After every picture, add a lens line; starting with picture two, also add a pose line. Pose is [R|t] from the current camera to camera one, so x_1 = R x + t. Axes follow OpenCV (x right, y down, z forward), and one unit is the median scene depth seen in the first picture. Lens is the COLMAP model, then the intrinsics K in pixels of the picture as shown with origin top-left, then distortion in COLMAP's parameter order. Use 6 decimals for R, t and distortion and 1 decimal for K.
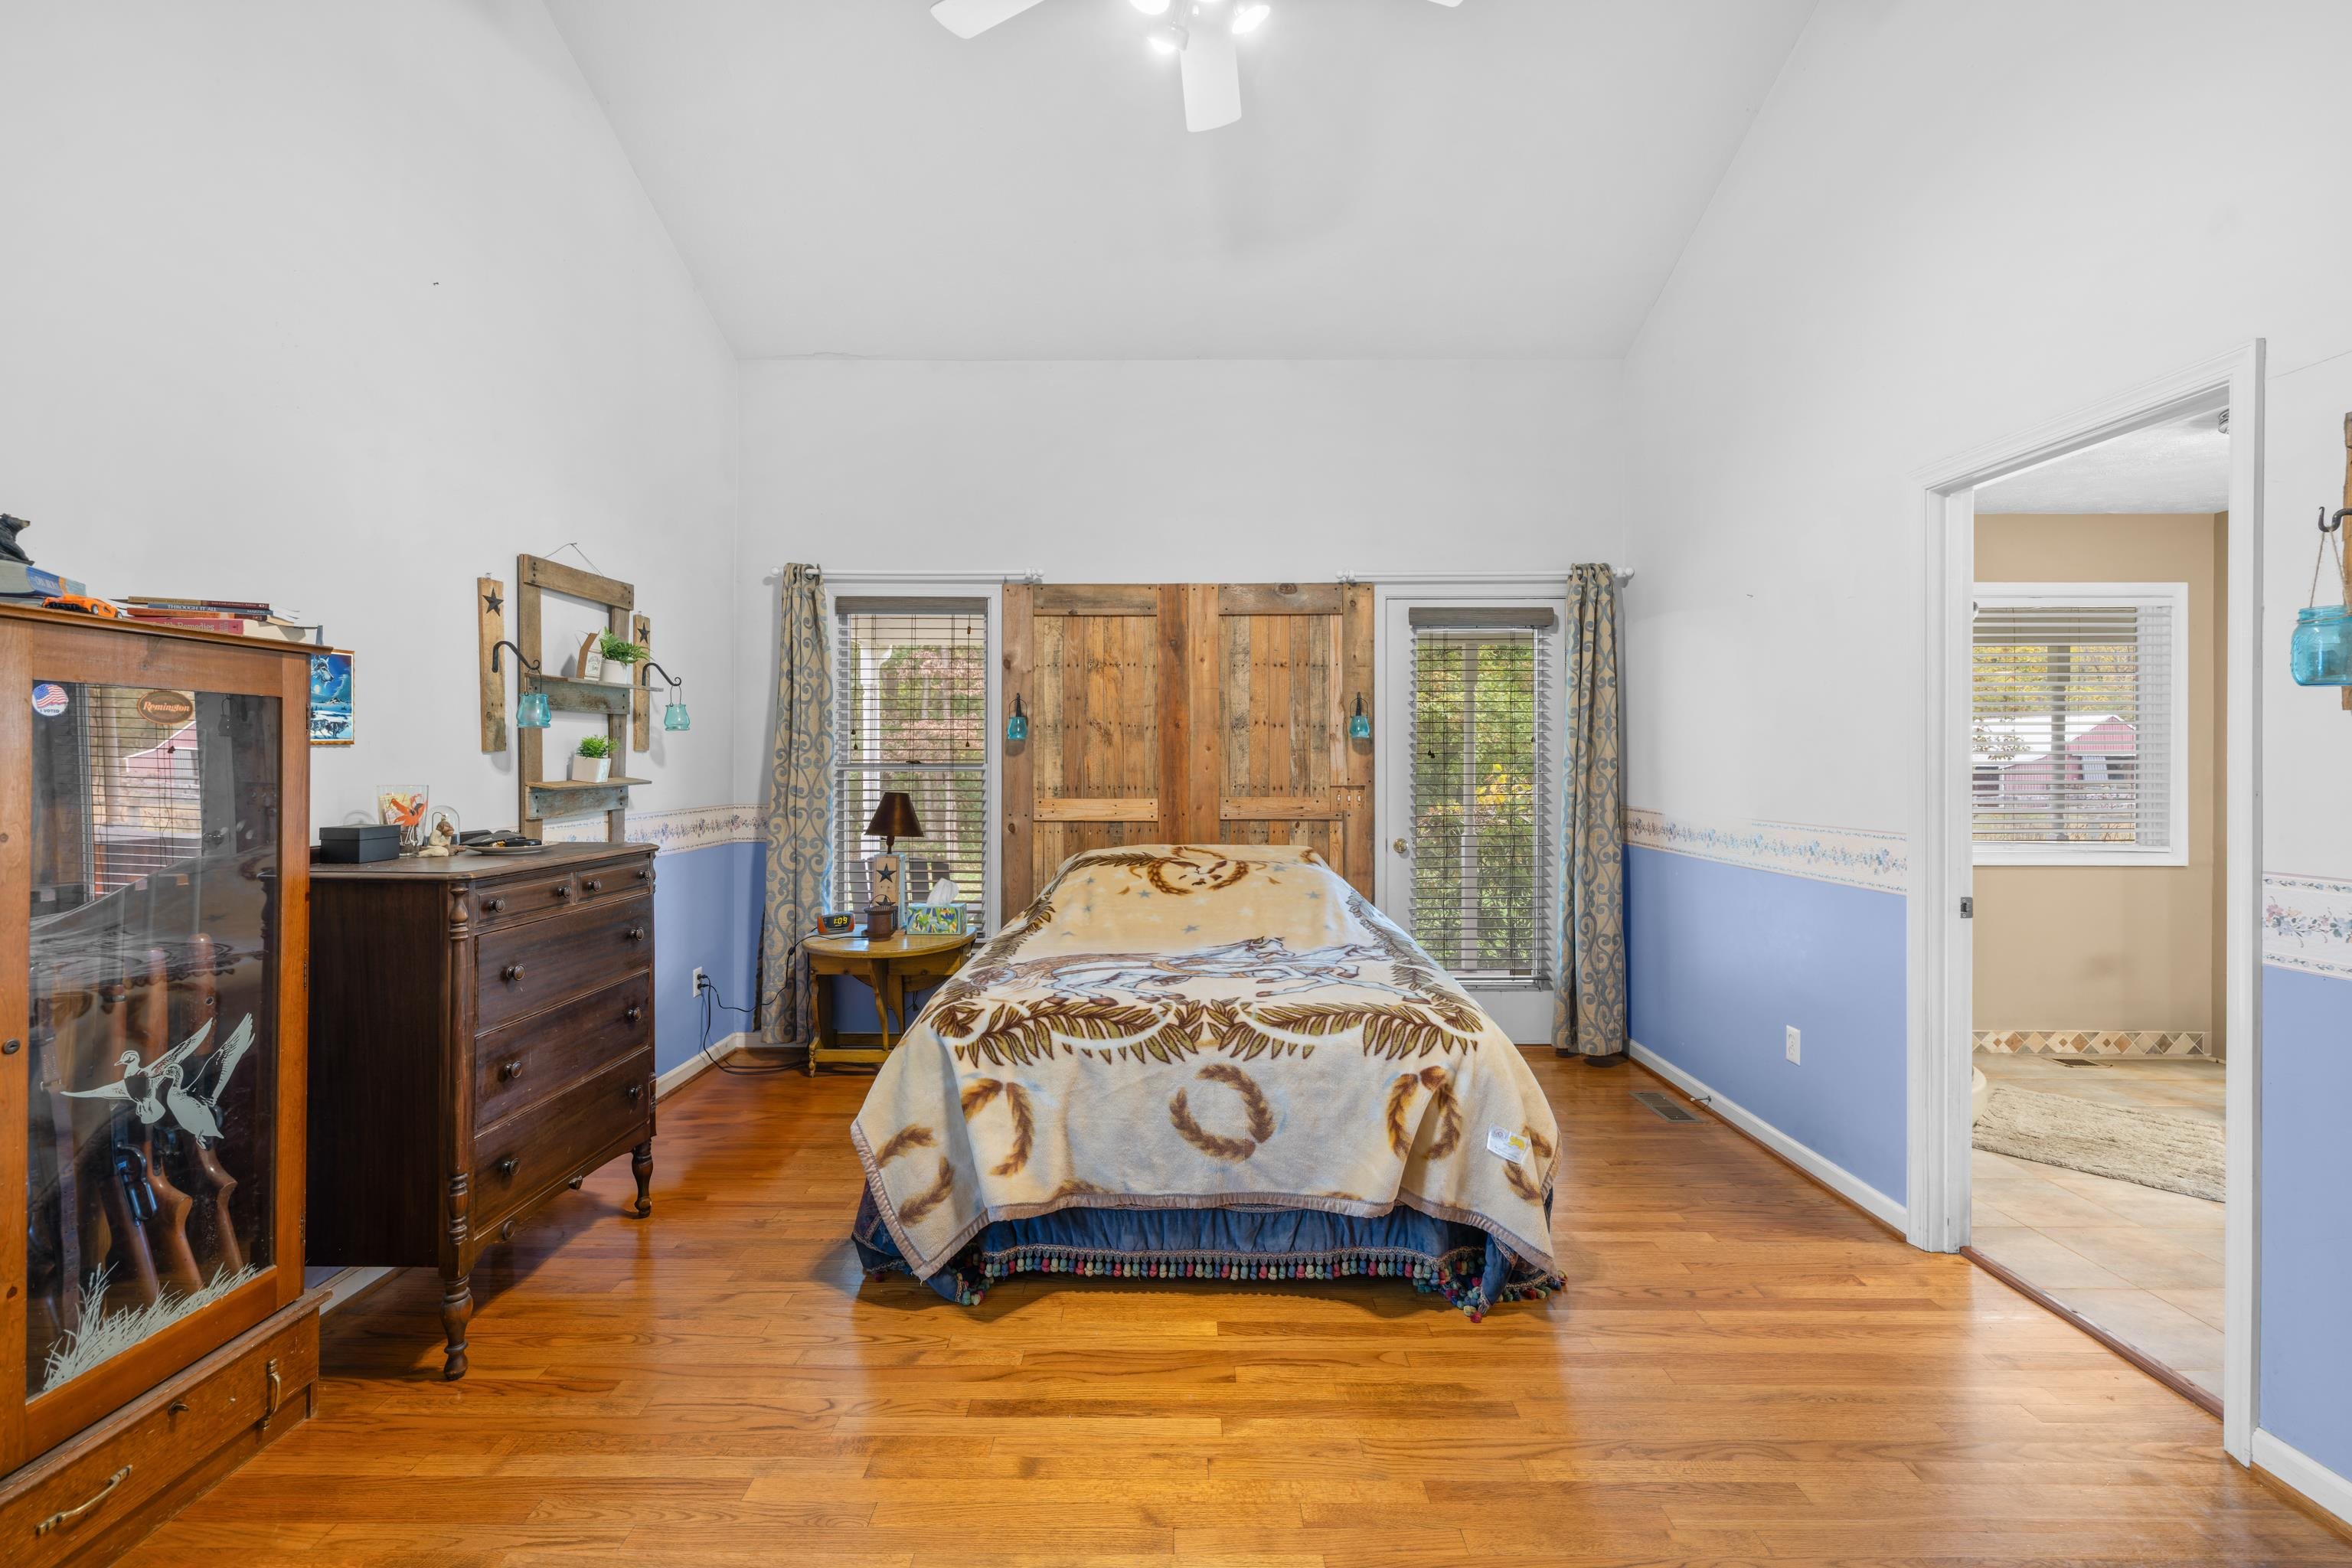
lens RADIAL K [[992.3, 0, 1171.9], [0, 992.3, 769.9], [0, 0, 1]] dist [0.001362, 0.000022]
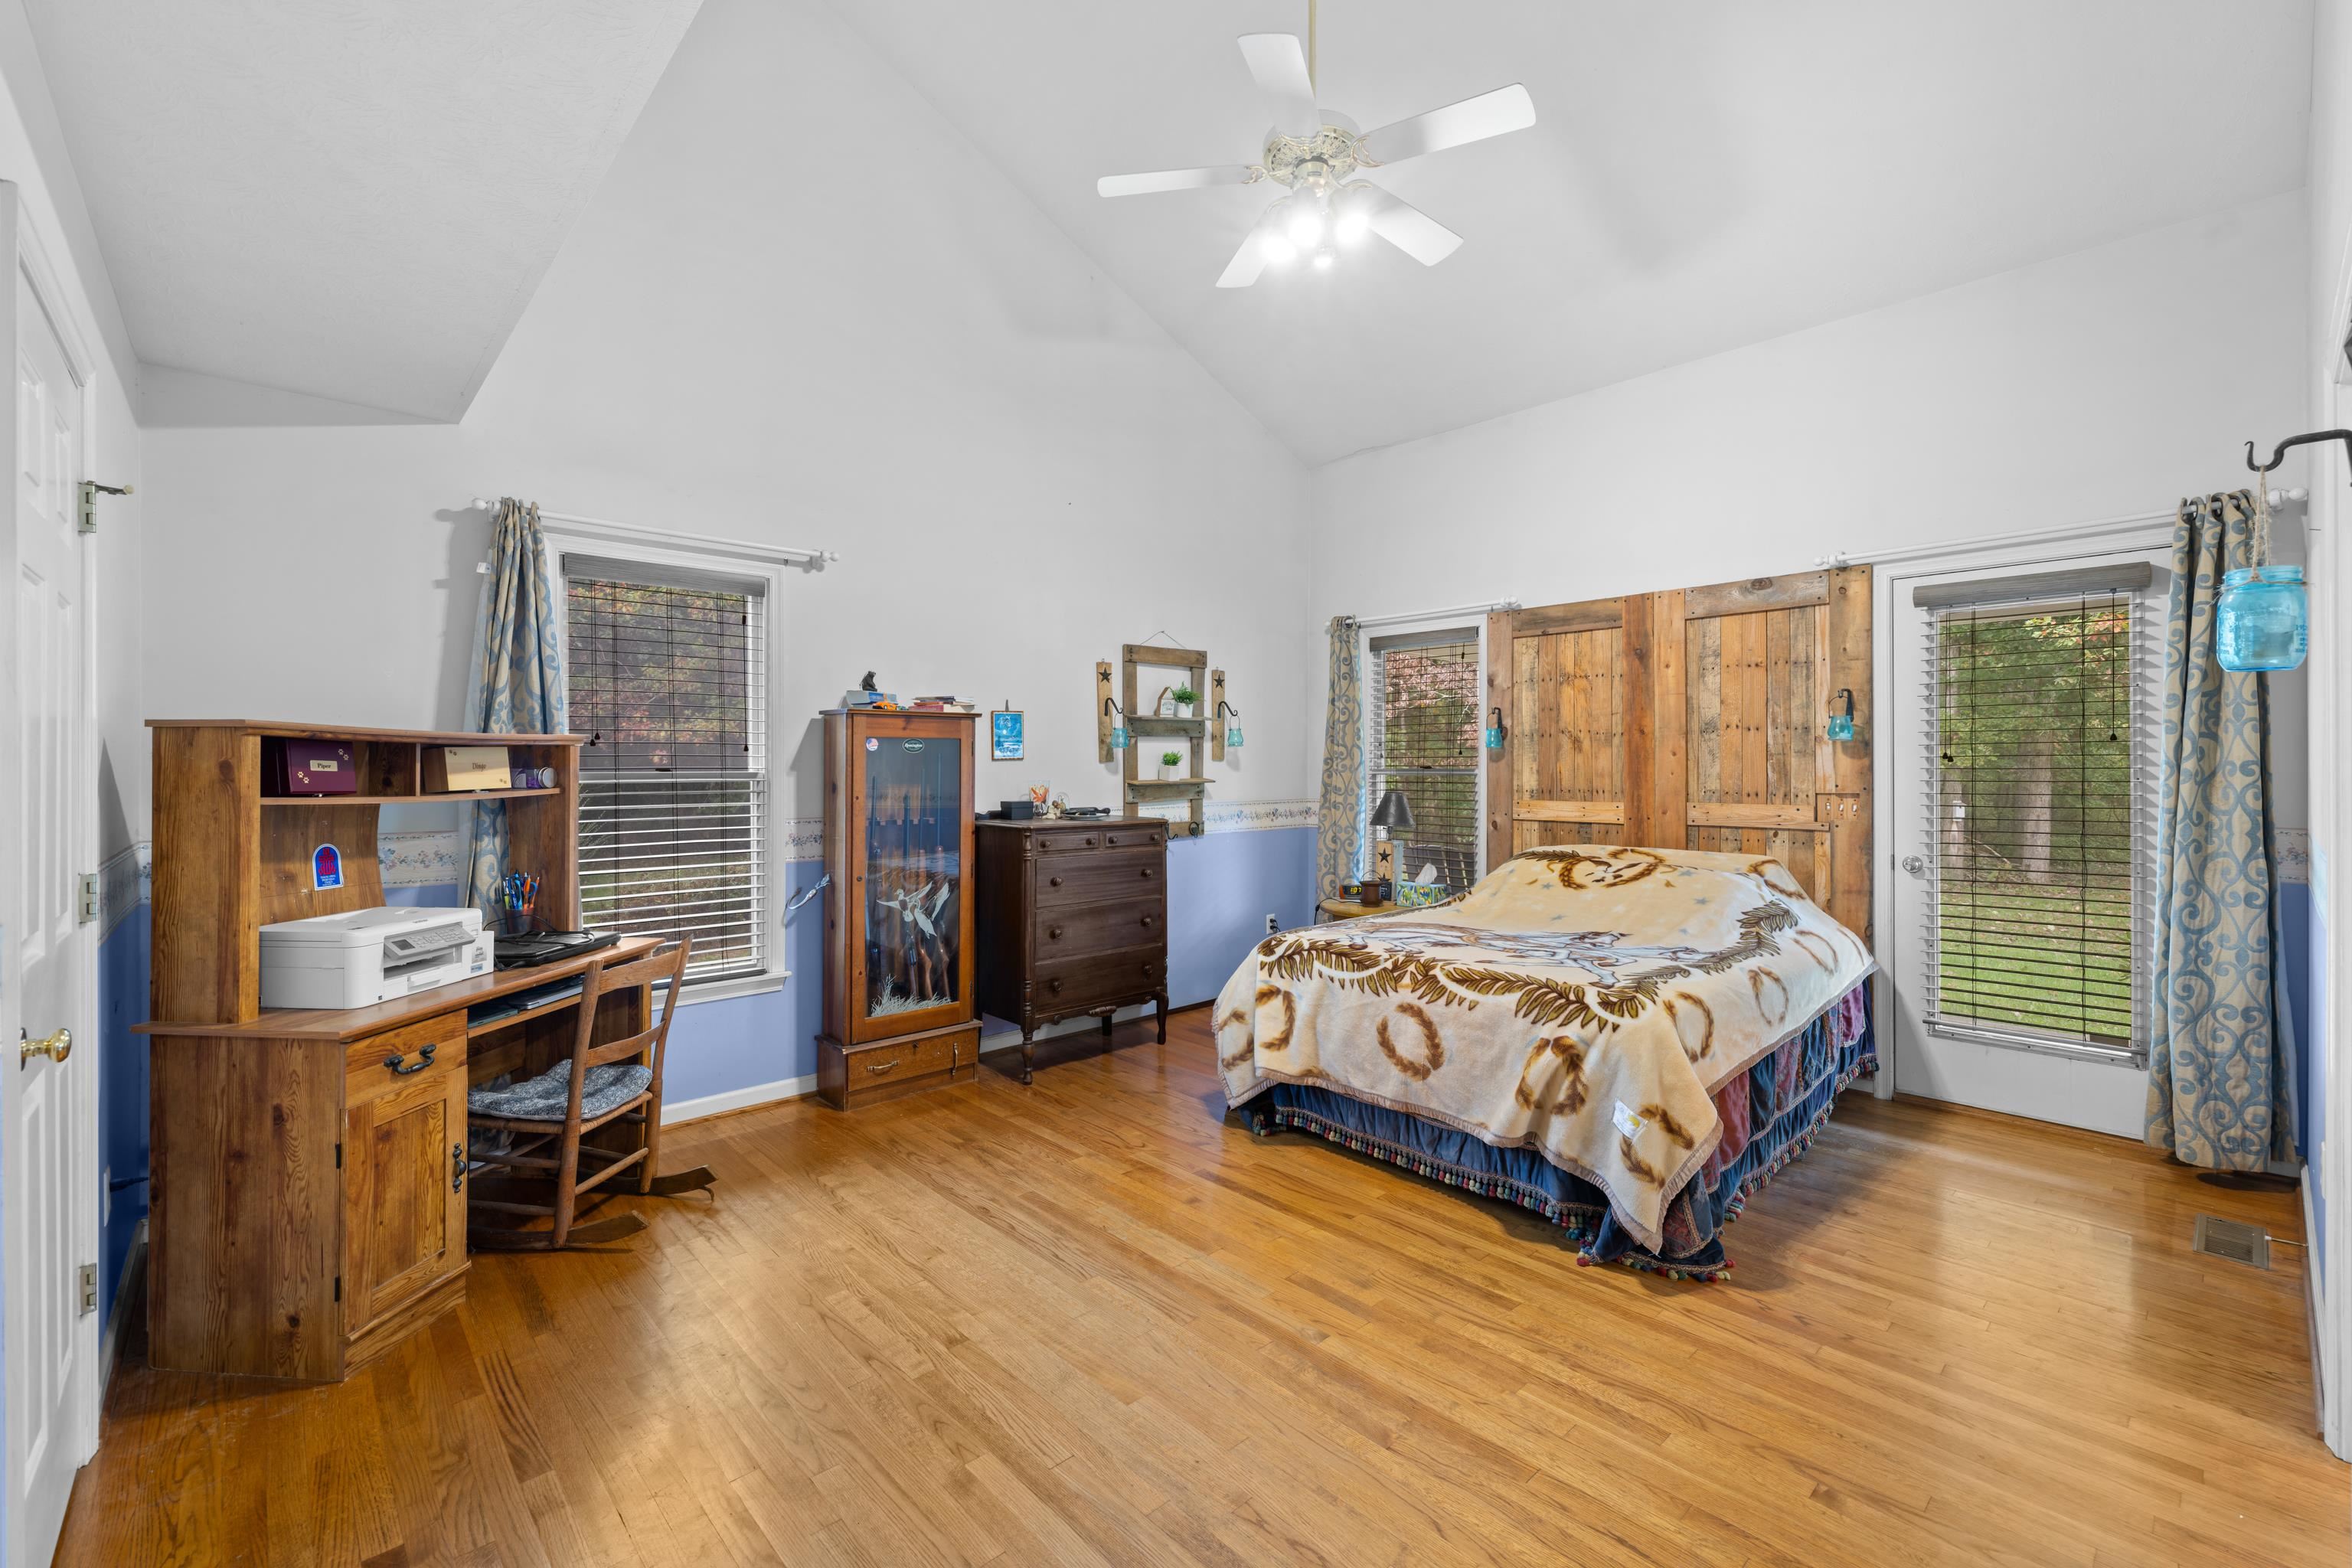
lens RADIAL K [[992.3, 0, 1171.9], [0, 992.3, 769.9], [0, 0, 1]] dist [0.001362, 0.000022]
pose [[0.680708, 0.000675, -0.732554, 0.463181], [-0.003701, 0.999990, -0.002518, -0.000780], [0.732545, 0.004425, 0.680704, -0.061572]]
